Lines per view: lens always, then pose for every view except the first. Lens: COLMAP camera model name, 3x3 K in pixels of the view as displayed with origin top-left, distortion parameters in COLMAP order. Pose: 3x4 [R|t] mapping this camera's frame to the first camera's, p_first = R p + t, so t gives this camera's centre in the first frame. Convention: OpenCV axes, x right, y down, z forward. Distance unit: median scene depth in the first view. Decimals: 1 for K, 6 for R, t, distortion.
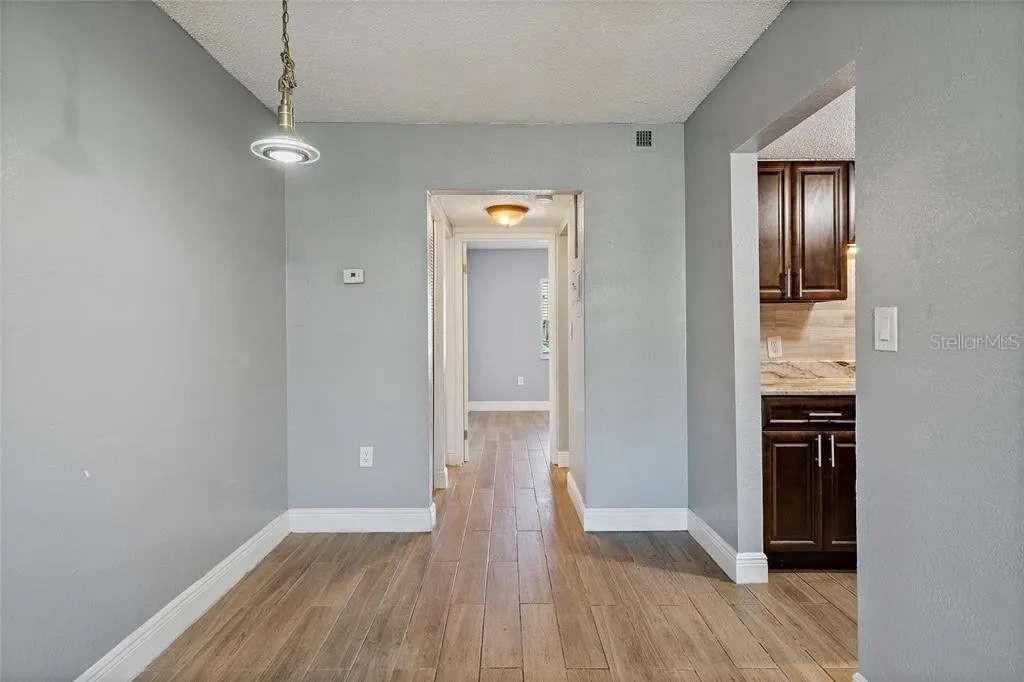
lens RADIAL K [[564.6, 0, 496.9], [0, 564.6, 332.5], [0, 0, 1]] dist [0.004576, 0.000888]
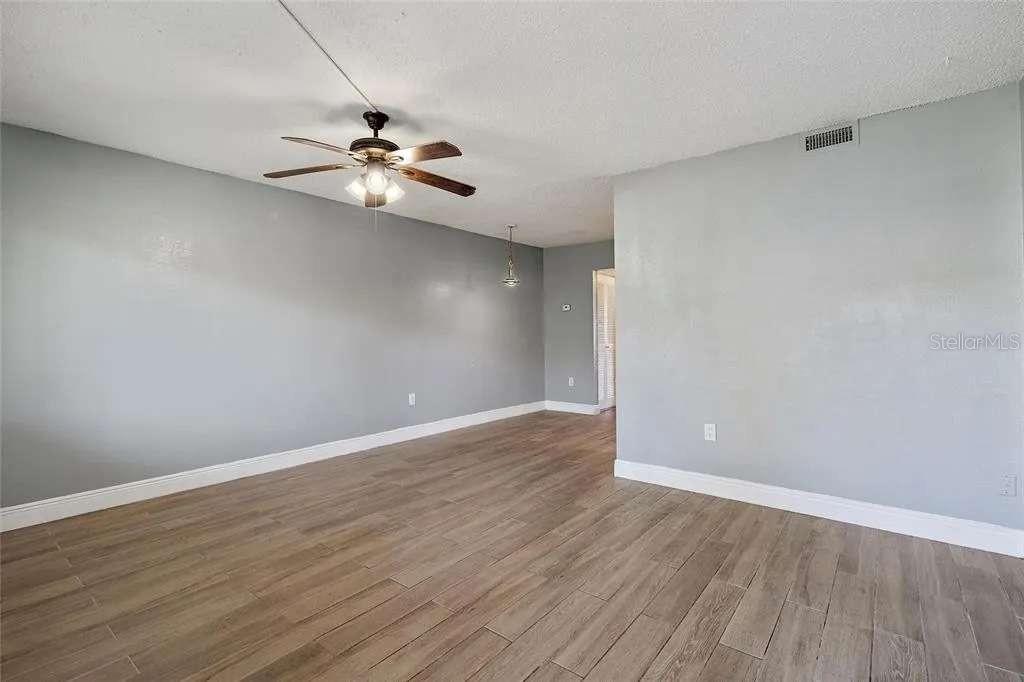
lens RADIAL K [[473.8, 0, 512.9], [0, 473.8, 337.1], [0, 0, 1]] dist [-0.003643, 0.000603]
pose [[0.782059, 0.002322, -0.623200, 0.937119], [0.005210, 0.999934, 0.010263, 0.006337], [0.623183, -0.011273, 0.781995, -0.846238]]
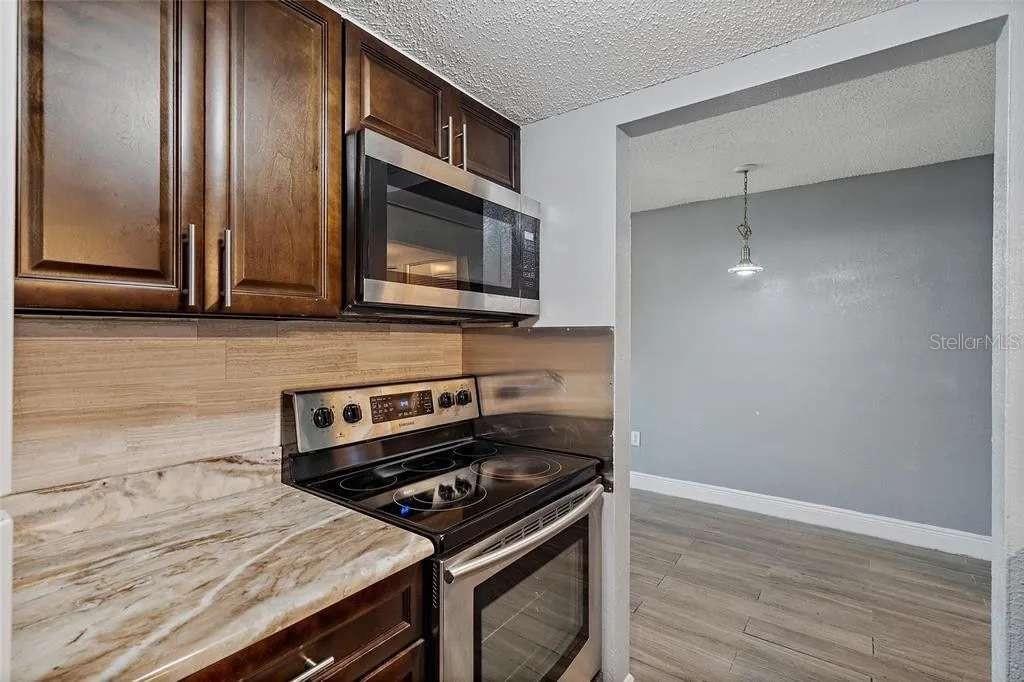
lens RADIAL K [[473.8, 0, 512.9], [0, 473.8, 337.1], [0, 0, 1]] dist [-0.003643, 0.000603]
pose [[-0.597146, -0.000736, -0.802132, 0.890863], [-0.003402, 0.999993, 0.001615, -0.044763], [0.802125, 0.003693, -0.597145, 0.796767]]
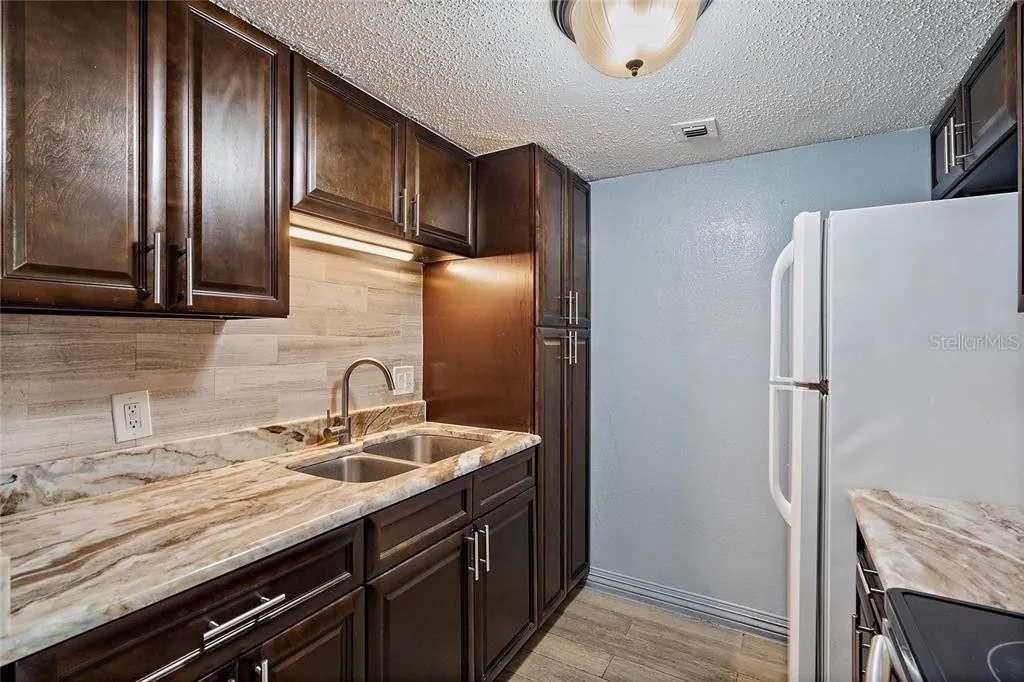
lens RADIAL K [[473.8, 0, 512.9], [0, 473.8, 337.1], [0, 0, 1]] dist [-0.003643, 0.000603]
pose [[0.501458, 0.009377, 0.865131, 0.351322], [-0.001582, 0.999950, -0.009921, -0.036115], [-0.865181, 0.003606, 0.501447, 0.611392]]
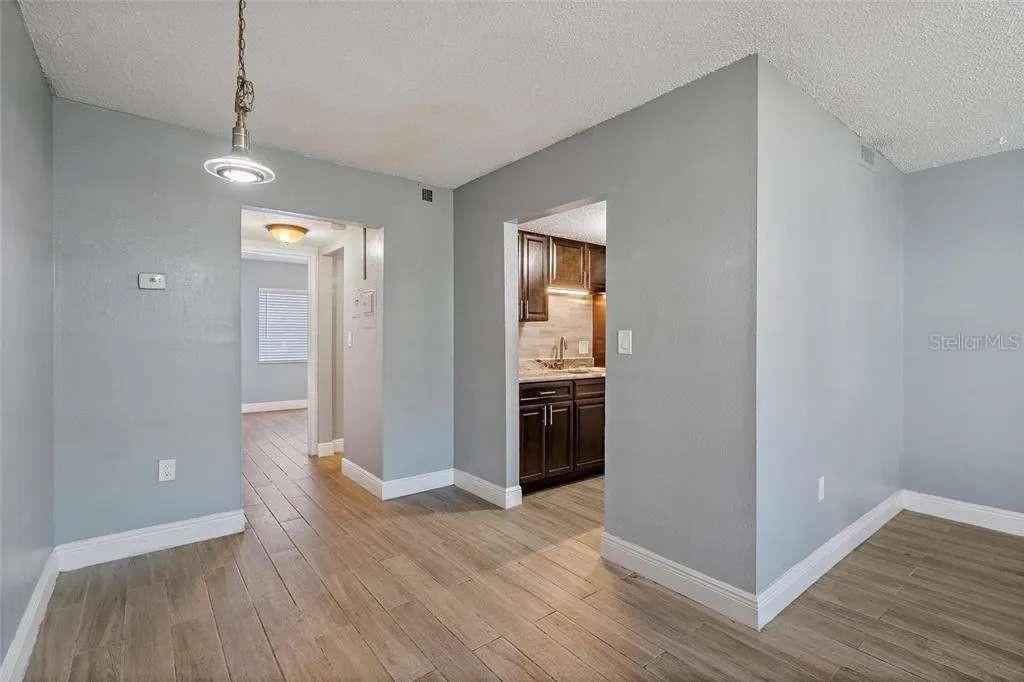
lens RADIAL K [[473.8, 0, 512.9], [0, 473.8, 337.1], [0, 0, 1]] dist [-0.003643, 0.000603]
pose [[0.782600, 0.006105, 0.622495, -0.303281], [-0.006349, 0.999978, -0.001826, -0.009719], [-0.622493, -0.002523, 0.782622, 0.003126]]
